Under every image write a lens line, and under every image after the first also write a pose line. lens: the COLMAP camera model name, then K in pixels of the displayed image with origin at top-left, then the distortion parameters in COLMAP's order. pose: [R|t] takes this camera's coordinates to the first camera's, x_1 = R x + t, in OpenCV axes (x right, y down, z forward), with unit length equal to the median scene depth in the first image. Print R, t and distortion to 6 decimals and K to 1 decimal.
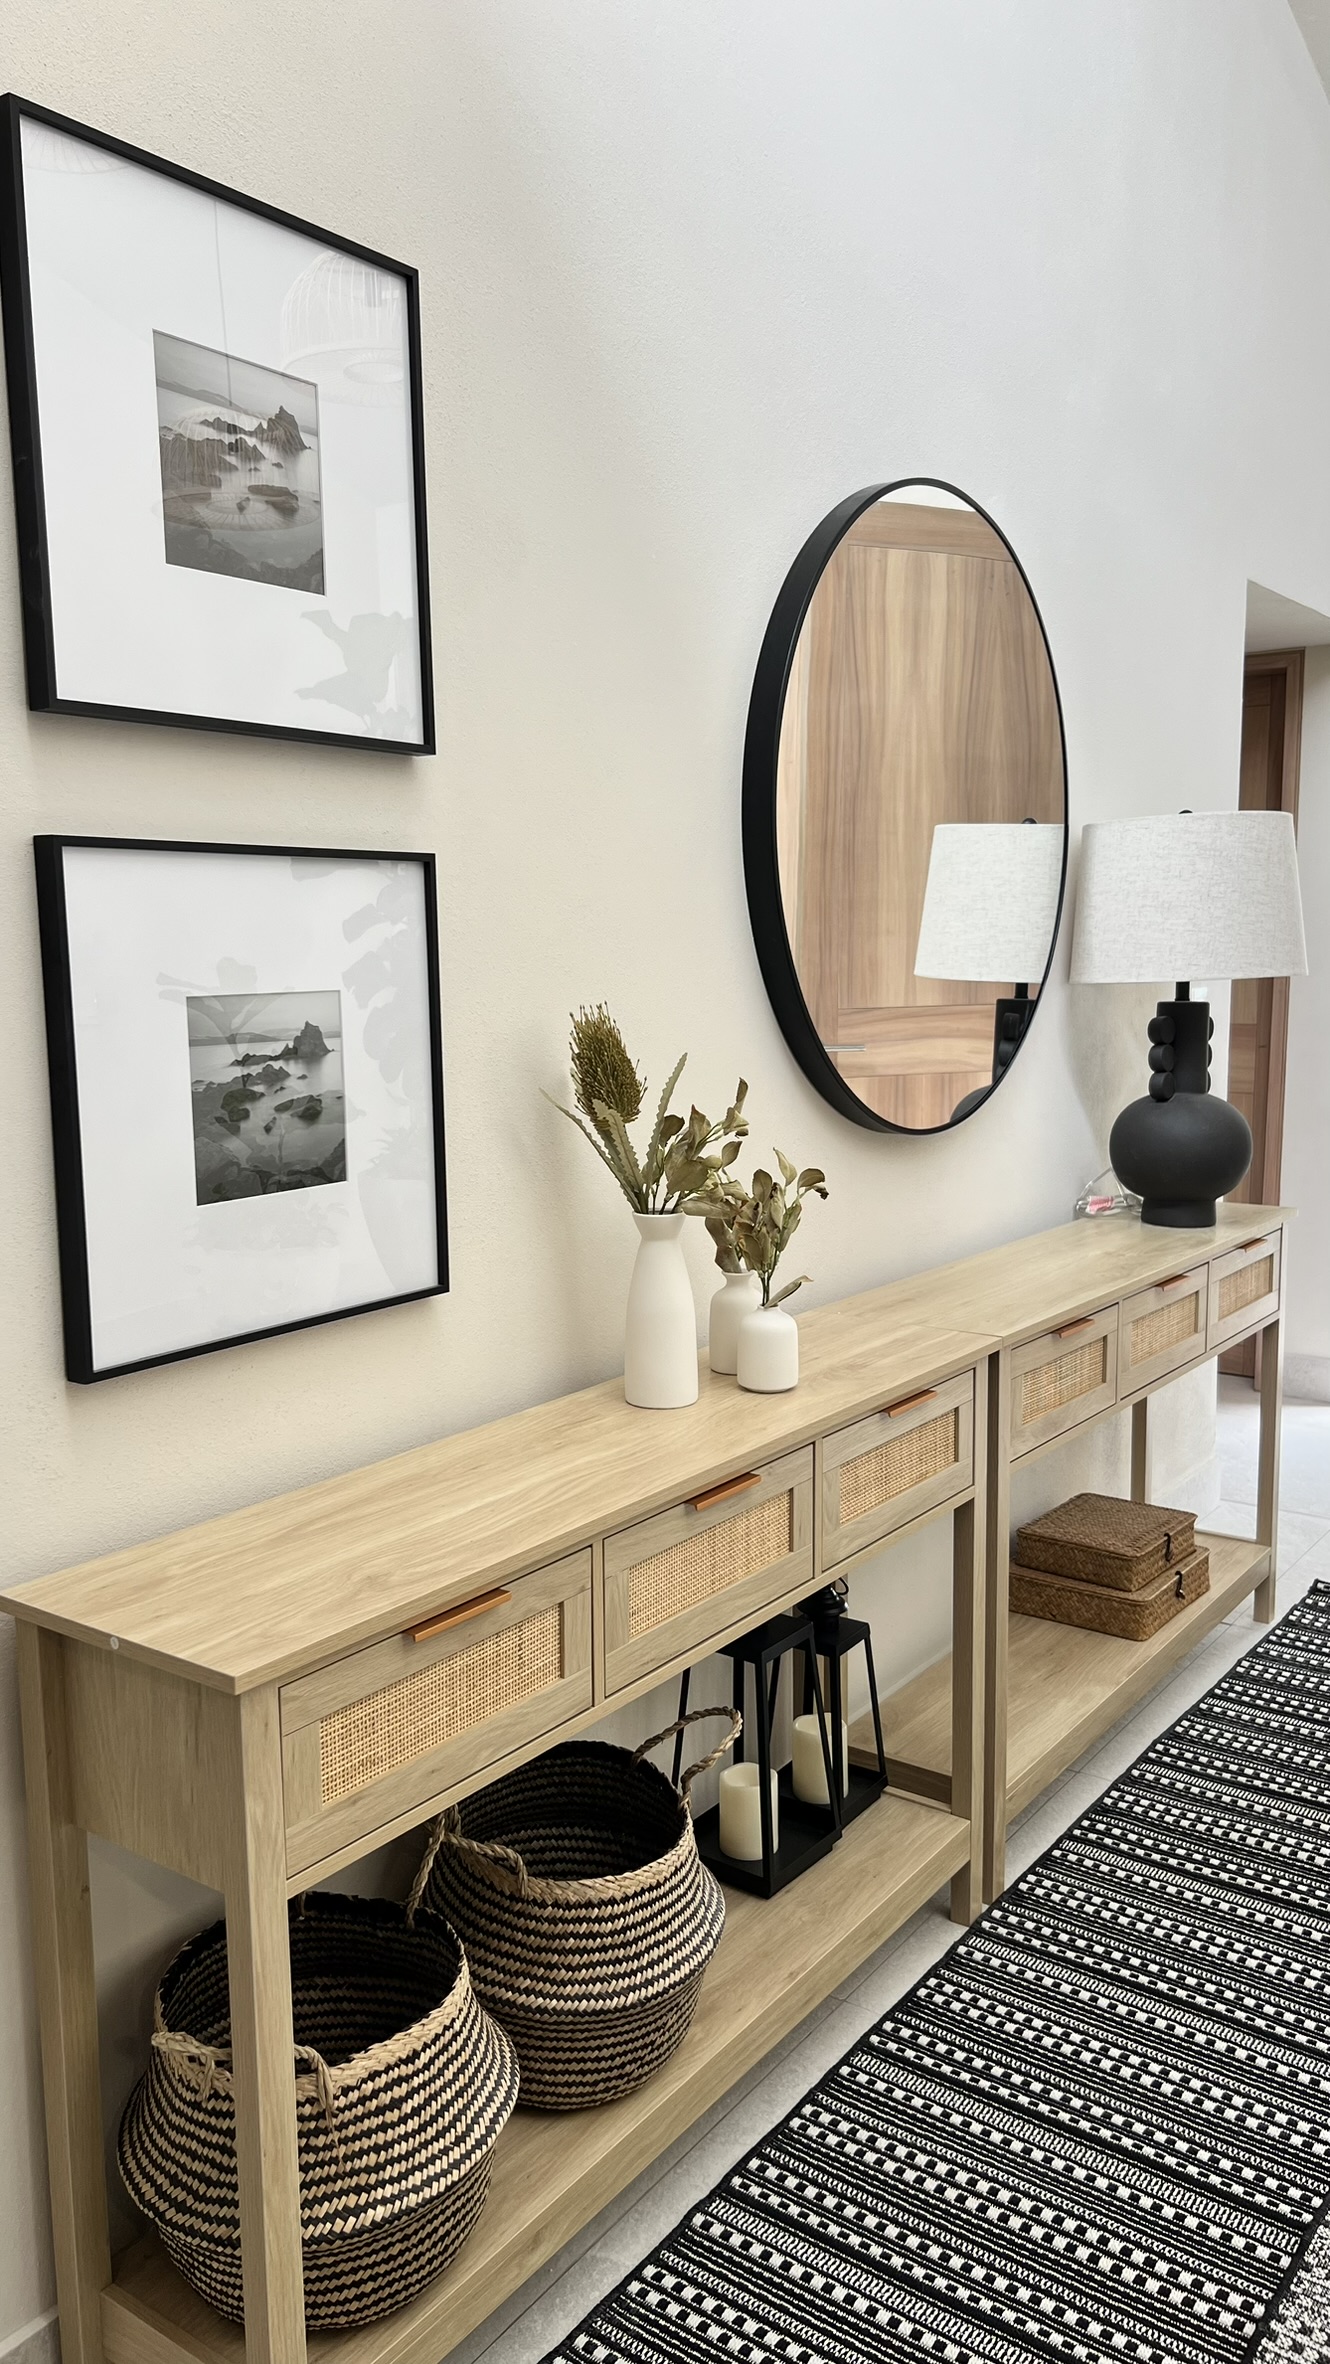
lens RADIAL K [[1774.8, 0, 659.2], [0, 1774.8, 1186.5], [0, 0, 1]] dist [0.025194, -0.016209]
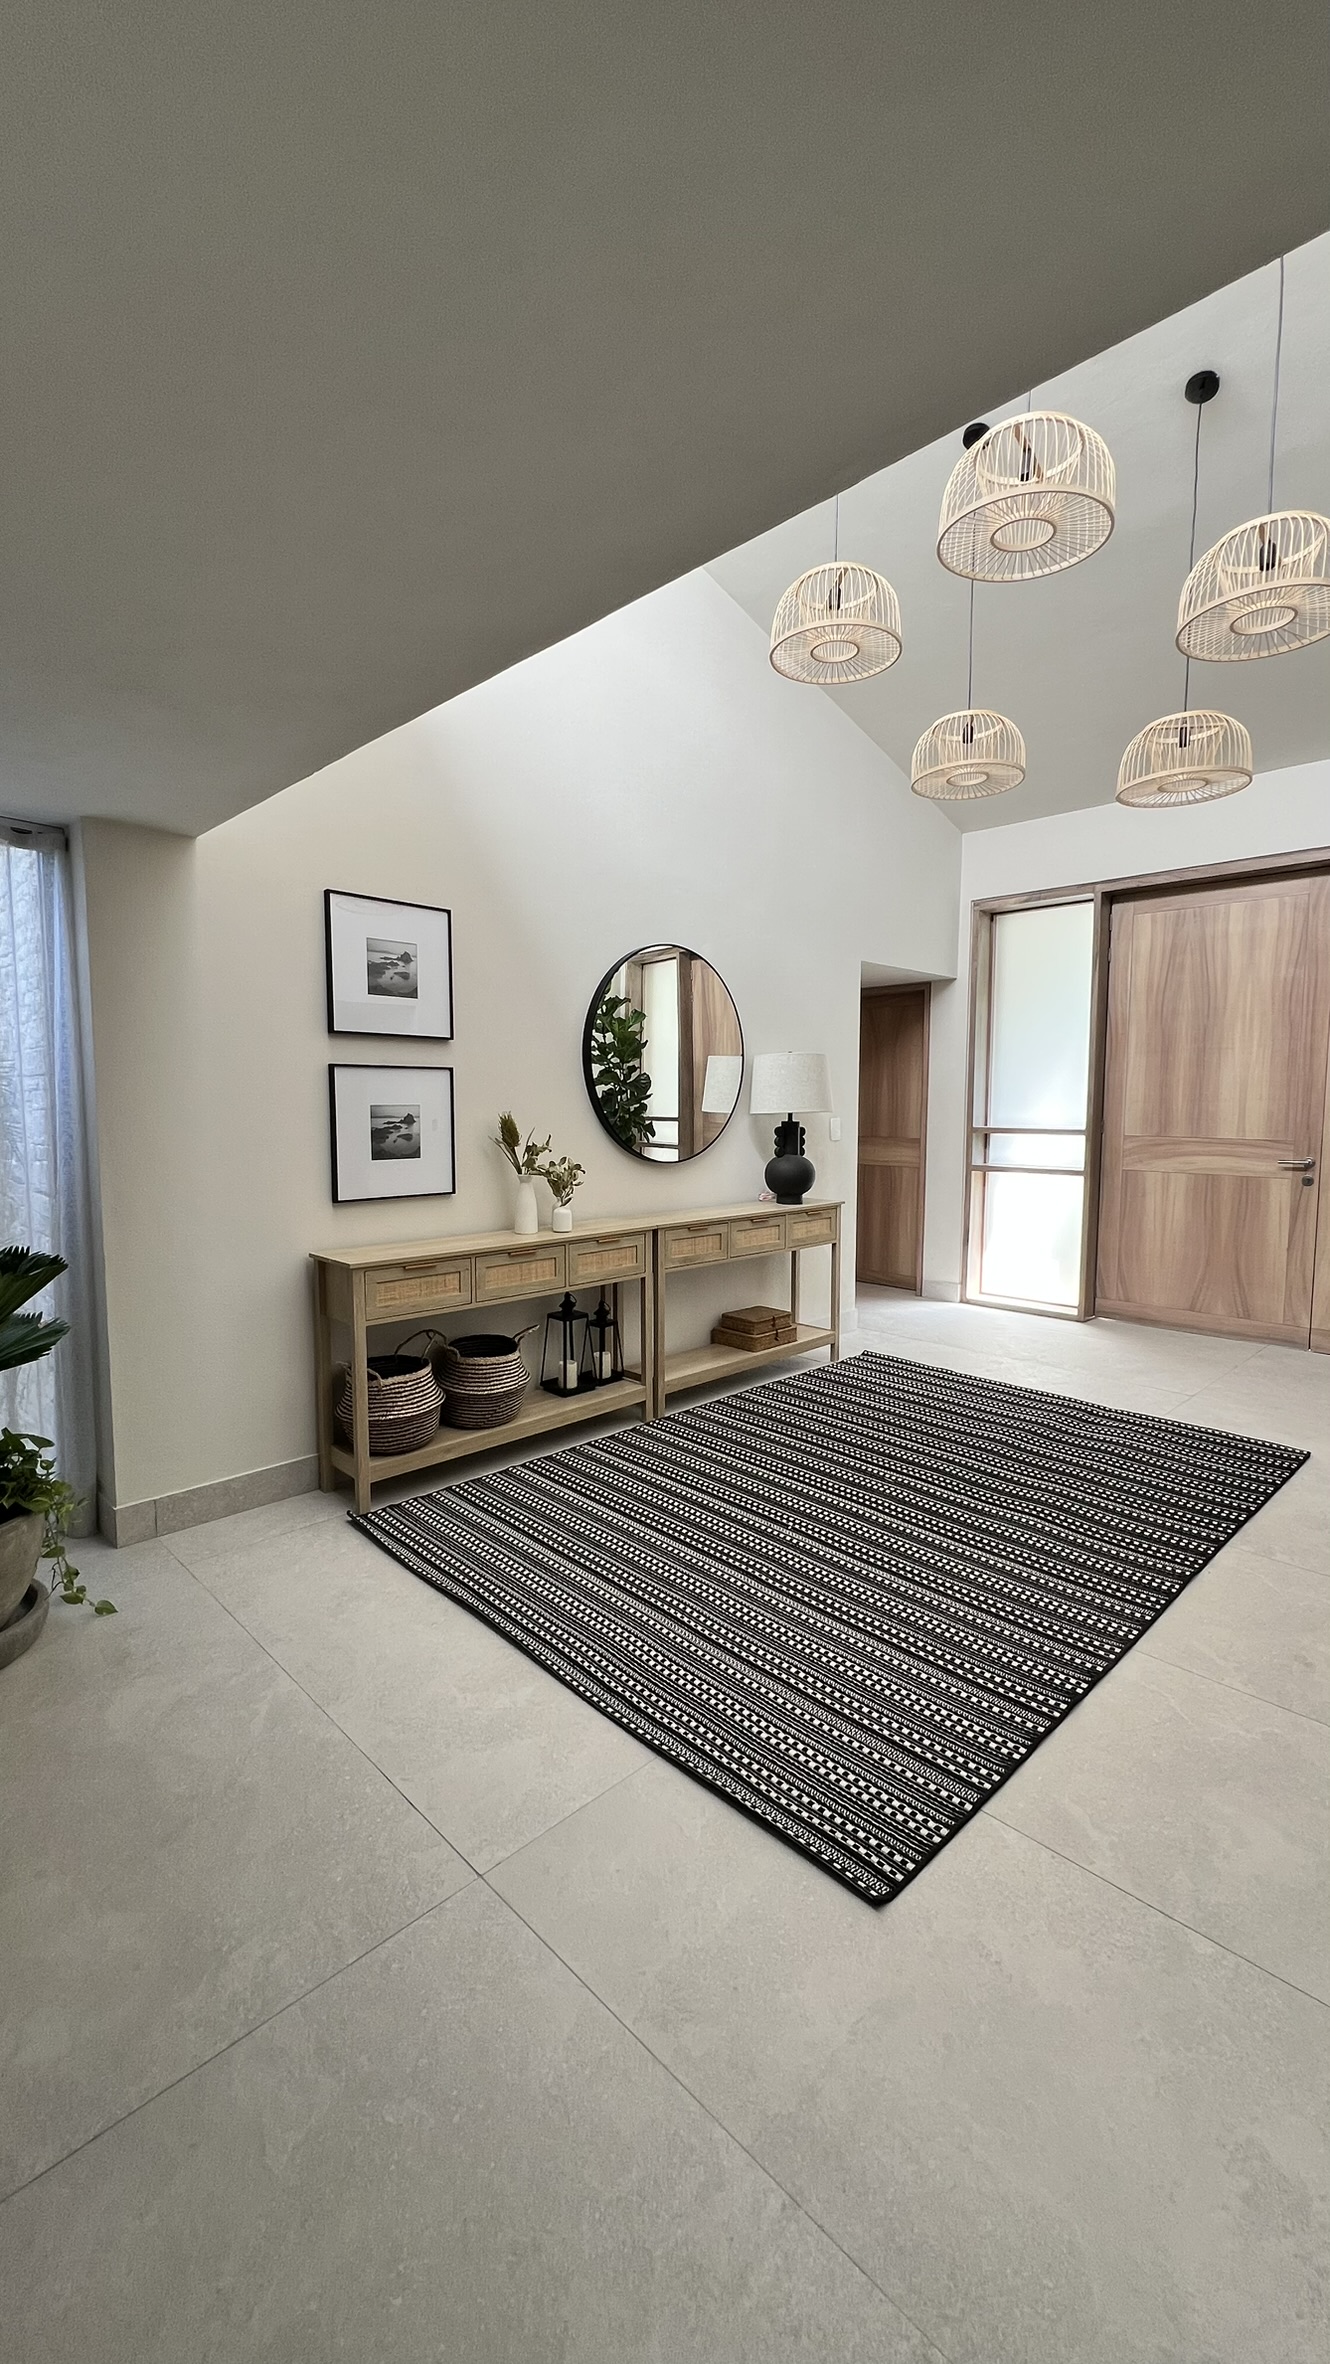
lens RADIAL K [[939.2, 0, 674.1], [0, 939.2, 1175.6], [0, 0, 1]] dist [0.001257, 0.000020]
pose [[0.987565, 0.026512, -0.154962, 0.617651], [-0.035786, 0.997712, -0.057365, 0.121030], [0.153086, 0.062197, 0.986254, -0.779982]]
